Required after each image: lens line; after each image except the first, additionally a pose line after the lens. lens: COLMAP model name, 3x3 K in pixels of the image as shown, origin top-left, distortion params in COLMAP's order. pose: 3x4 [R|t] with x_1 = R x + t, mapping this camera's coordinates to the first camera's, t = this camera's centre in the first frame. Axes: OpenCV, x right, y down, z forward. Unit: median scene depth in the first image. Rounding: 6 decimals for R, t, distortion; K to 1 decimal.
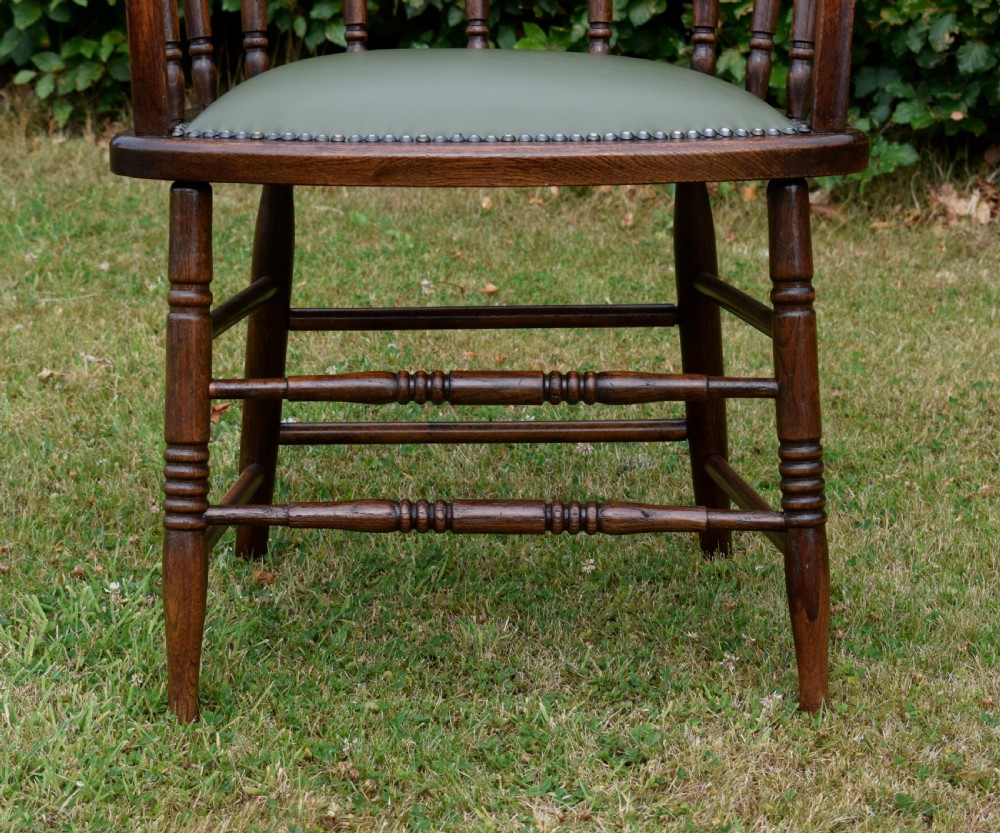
lens RADIAL K [[3198.9, 0, 460.9], [0, 3198.9, 472.0], [0, 0, 1]] dist [-0.033314, 0.000000]
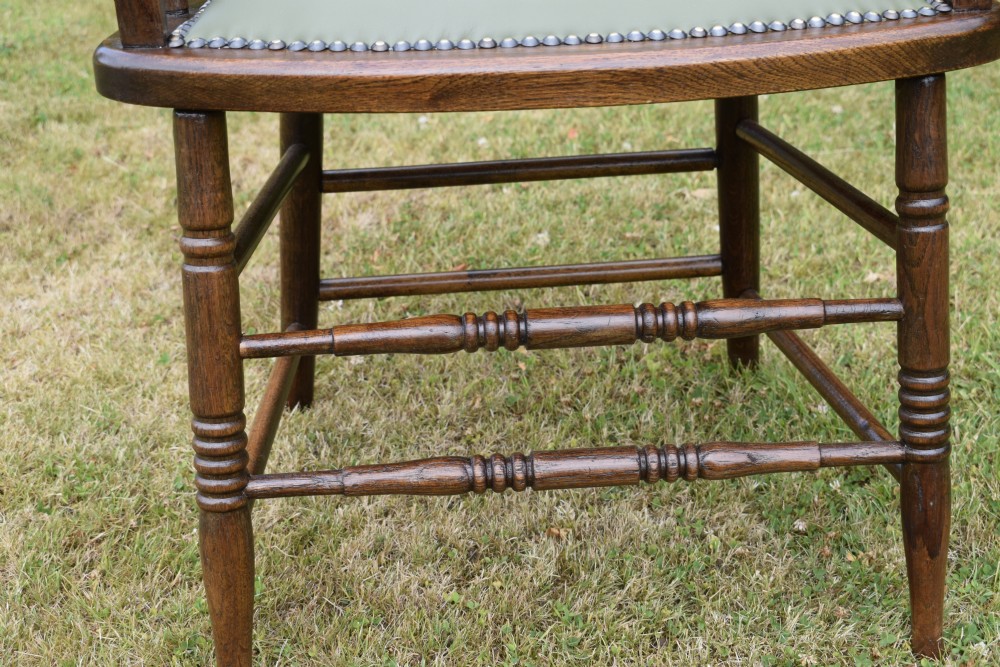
lens RADIAL K [[1502.8, 0, 519.0], [0, 1502.8, 306.9], [0, 0, 1]] dist [-0.022169, 0.000000]
pose [[0.995394, -0.054931, 0.078573, -0.036299], [0.038212, 0.978983, 0.200329, -0.112547], [-0.087926, -0.196404, 0.976573, 0.611170]]
